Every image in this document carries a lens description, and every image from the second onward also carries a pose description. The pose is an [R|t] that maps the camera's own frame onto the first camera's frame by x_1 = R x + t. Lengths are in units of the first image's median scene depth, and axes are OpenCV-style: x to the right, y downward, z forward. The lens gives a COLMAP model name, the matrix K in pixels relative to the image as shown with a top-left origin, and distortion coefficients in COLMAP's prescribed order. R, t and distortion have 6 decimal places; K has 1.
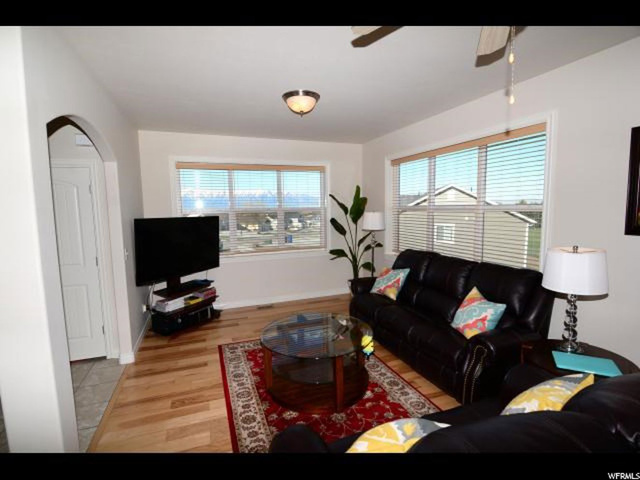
lens RADIAL K [[315.8, 0, 316.5], [0, 315.8, 239.8], [0, 0, 1]] dist [-0.003736, -0.001368]
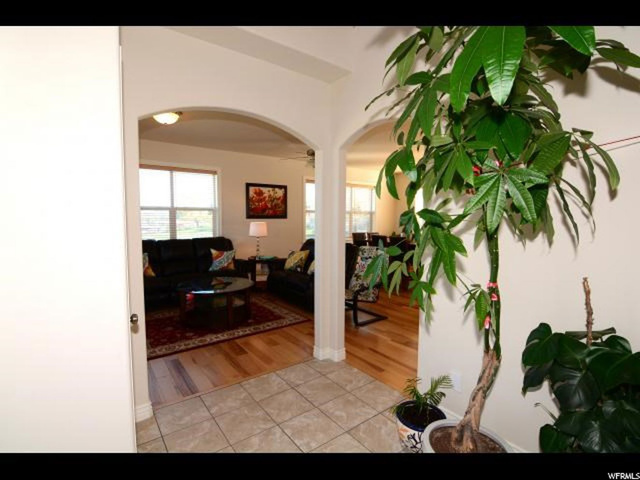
lens RADIAL K [[315.8, 0, 316.5], [0, 315.8, 239.8], [0, 0, 1]] dist [-0.003736, -0.001368]
pose [[-0.281668, -0.060847, 0.957581, -1.667216], [0.098966, 0.990822, 0.092070, -0.021030], [-0.954394, 0.120701, -0.273061, 0.969459]]
